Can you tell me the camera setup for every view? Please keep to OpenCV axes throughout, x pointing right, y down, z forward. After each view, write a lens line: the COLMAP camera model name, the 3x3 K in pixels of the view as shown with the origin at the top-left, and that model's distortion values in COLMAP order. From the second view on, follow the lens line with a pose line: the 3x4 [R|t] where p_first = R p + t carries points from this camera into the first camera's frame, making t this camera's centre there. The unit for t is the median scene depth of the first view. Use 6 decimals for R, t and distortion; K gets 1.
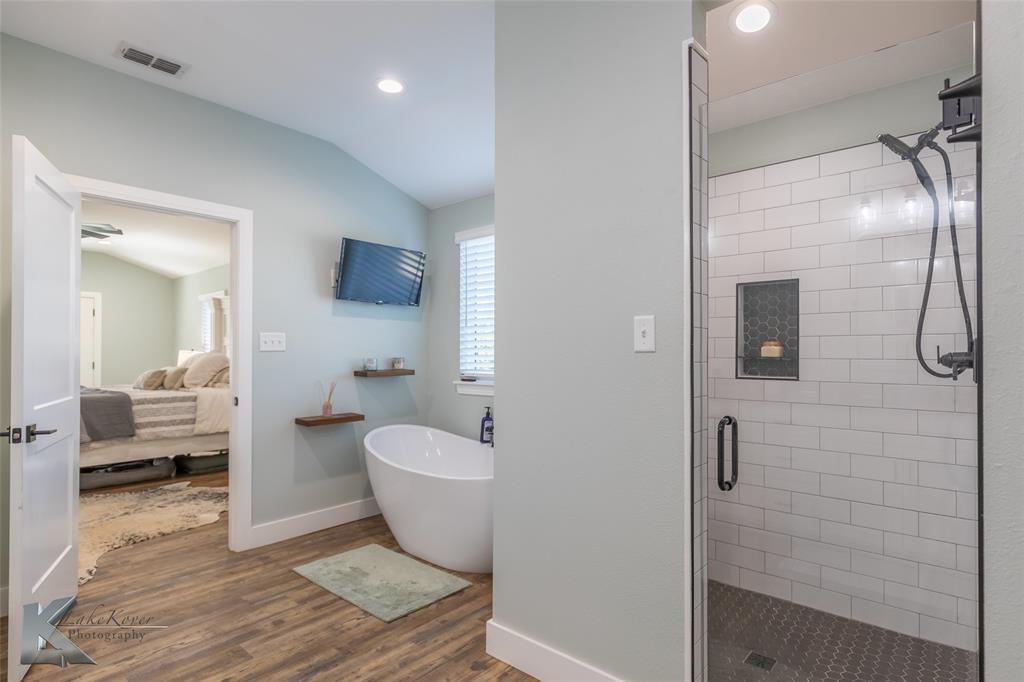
lens RADIAL K [[531.9, 0, 512.0], [0, 531.9, 341.0], [0, 0, 1]] dist [0.001325, 0.000314]
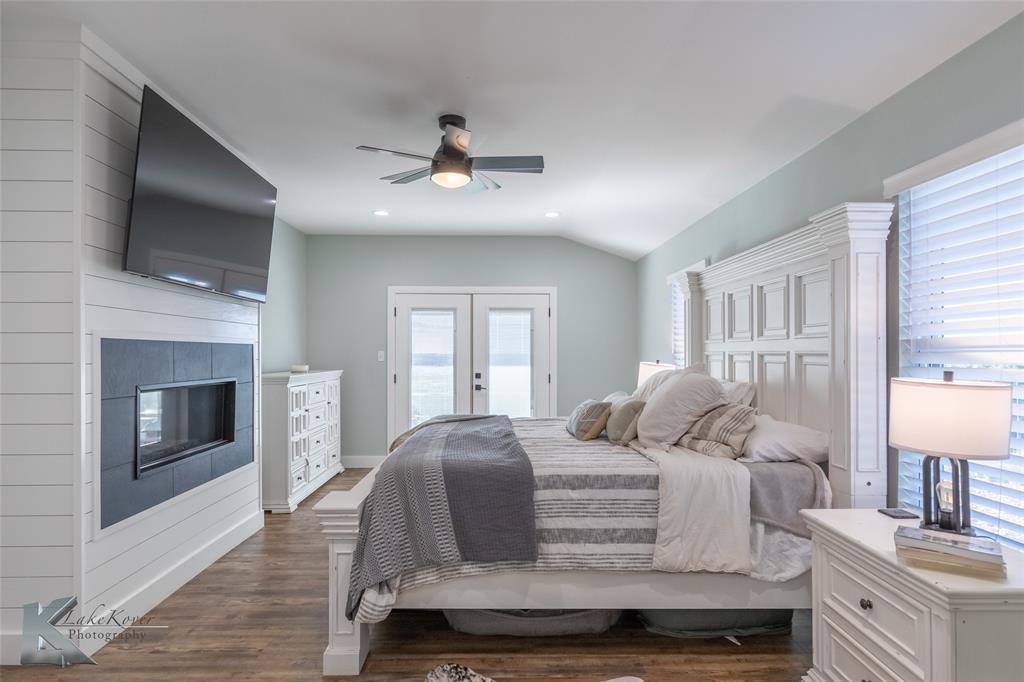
lens RADIAL K [[531.9, 0, 512.0], [0, 531.9, 341.0], [0, 0, 1]] dist [0.001325, 0.000314]
pose [[0.677368, -0.013021, -0.735529, -0.335556], [0.009095, 0.999915, -0.009326, -0.004457], [0.735588, -0.000373, 0.677429, 0.588417]]
